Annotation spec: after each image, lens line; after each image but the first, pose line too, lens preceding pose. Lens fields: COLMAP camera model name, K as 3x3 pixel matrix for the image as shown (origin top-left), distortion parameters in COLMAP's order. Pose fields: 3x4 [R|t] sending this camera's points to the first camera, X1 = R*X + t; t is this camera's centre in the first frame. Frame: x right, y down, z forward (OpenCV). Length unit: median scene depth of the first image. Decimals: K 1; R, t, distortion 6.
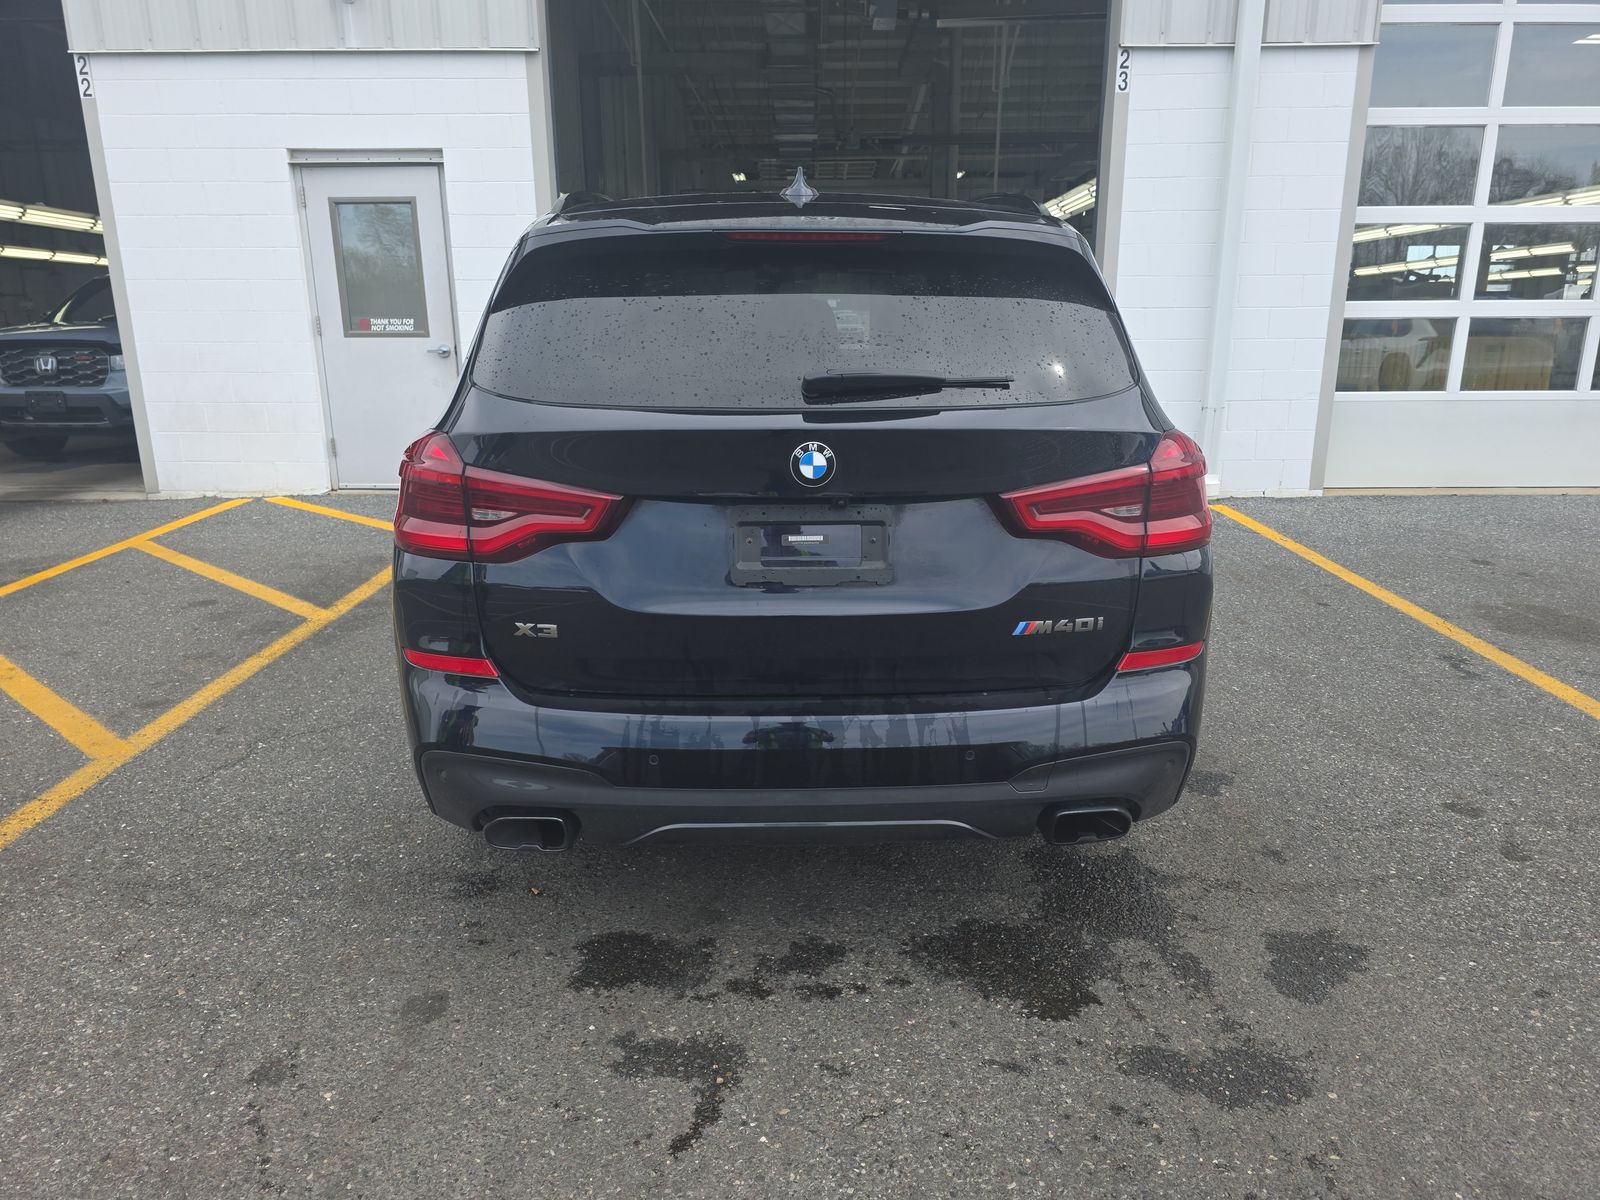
lens RADIAL K [[1074.1, 0, 806.8], [0, 1074.1, 601.7], [0, 0, 1]] dist [0.042268, -0.028811]
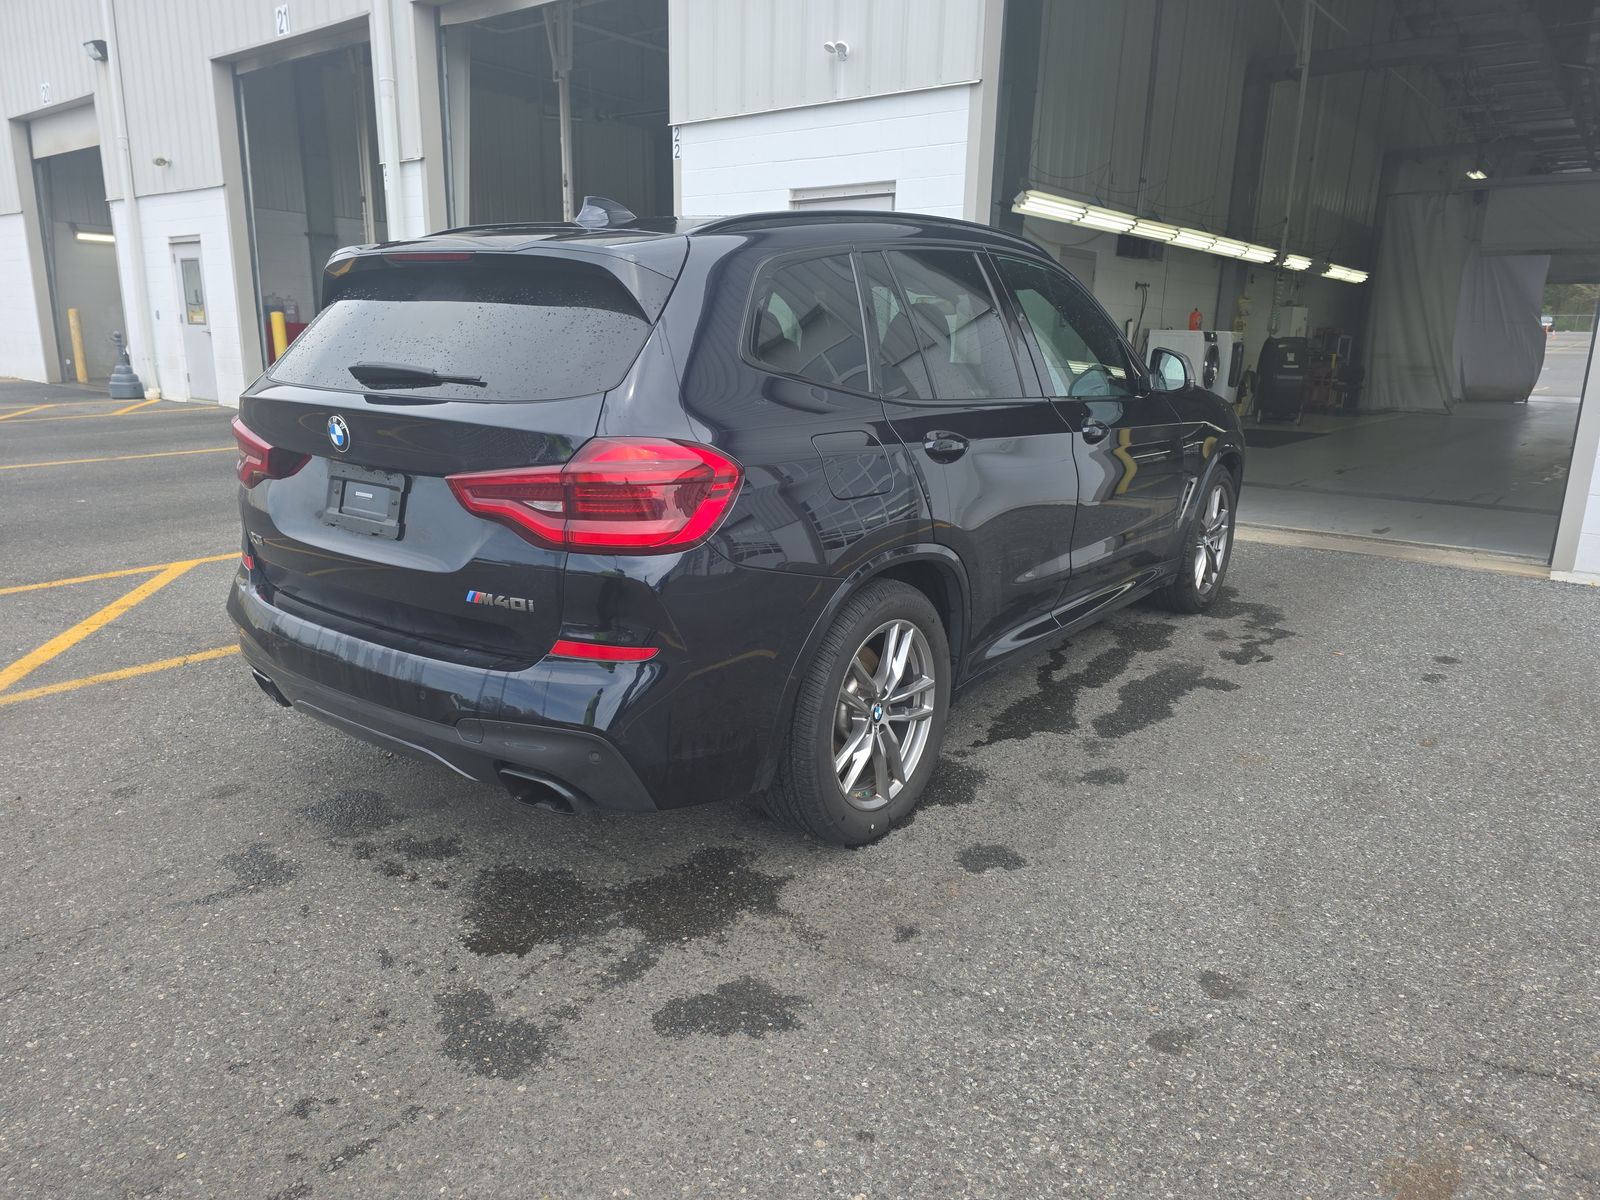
lens RADIAL K [[1074.1, 0, 797.6], [0, 1074.1, 595.8], [0, 0, 1]] dist [0.042268, -0.028811]
pose [[0.787190, 0.166842, -0.593714, 0.315137], [-0.178886, 0.983093, 0.039083, -0.021686], [0.590197, 0.075441, 0.803727, 0.078904]]
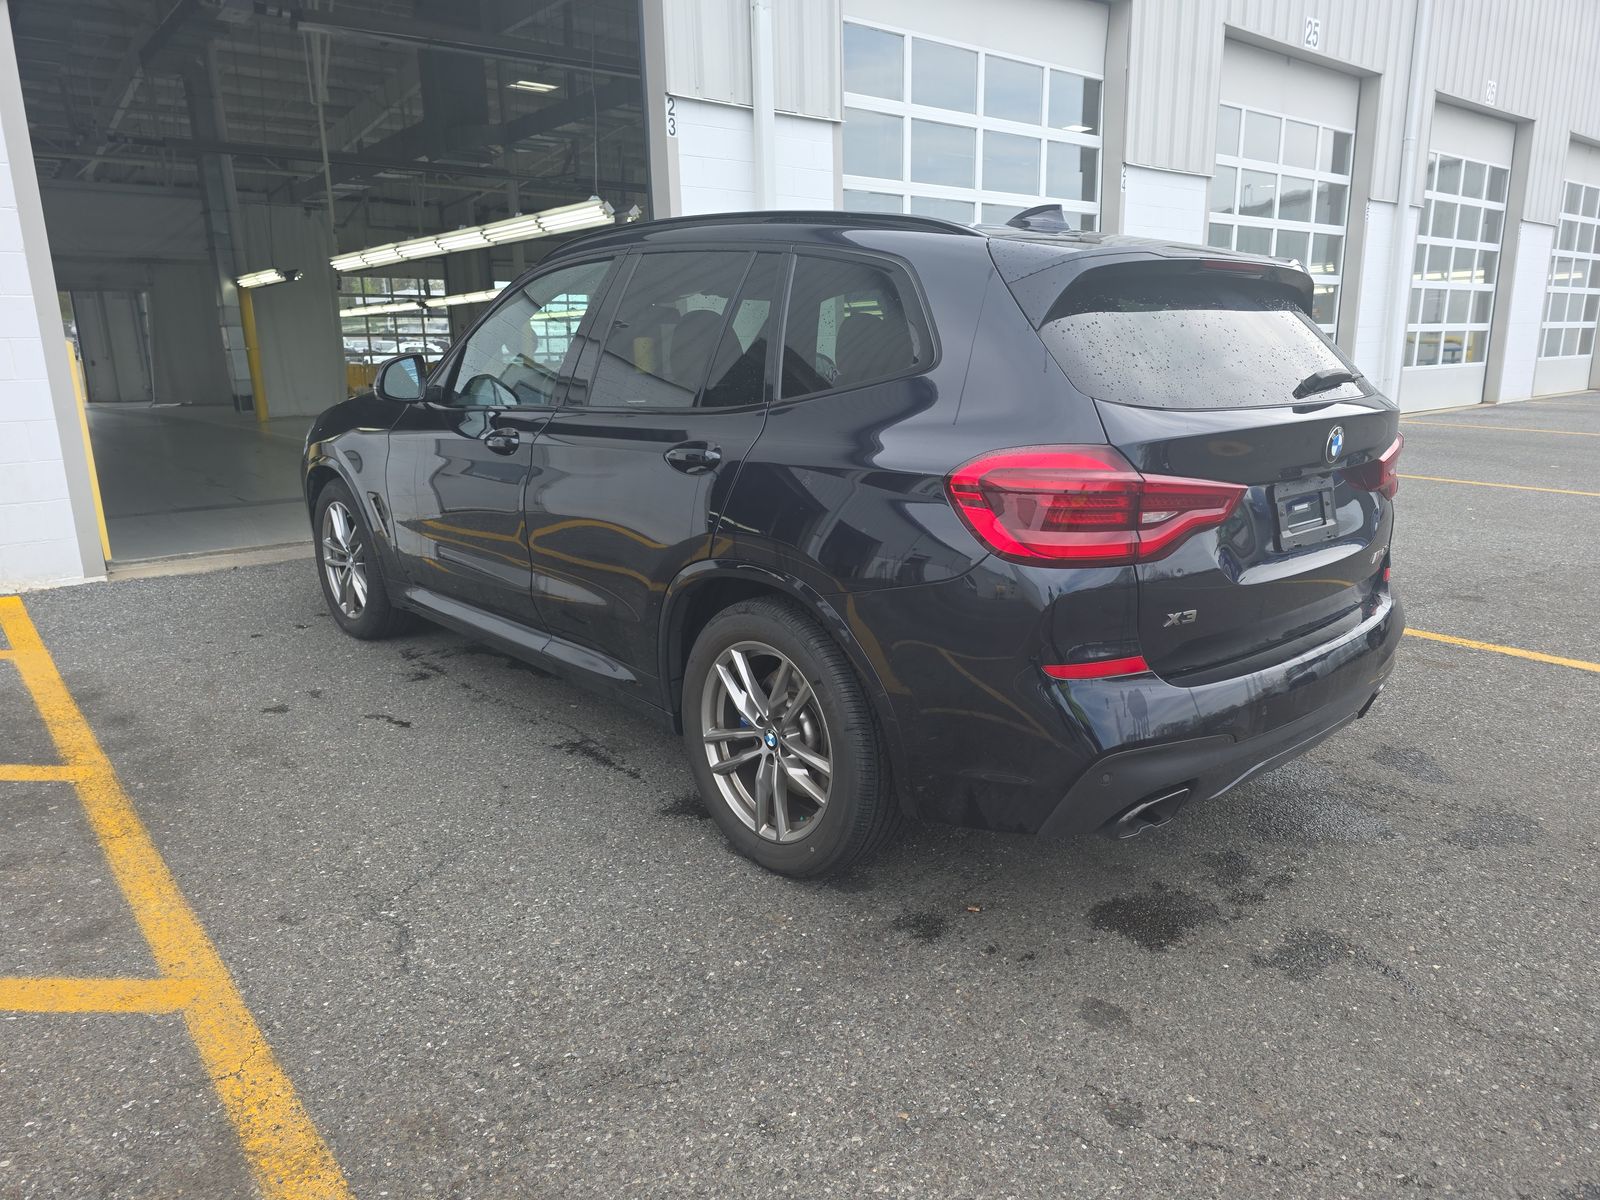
lens RADIAL K [[1074.1, 0, 798.0], [0, 1074.1, 596.5], [0, 0, 1]] dist [0.042268, -0.028811]
pose [[0.766520, -0.155250, 0.623173, -0.332961], [0.173835, 0.984274, 0.031389, -0.026258], [-0.618246, 0.084269, 0.781454, 0.105467]]
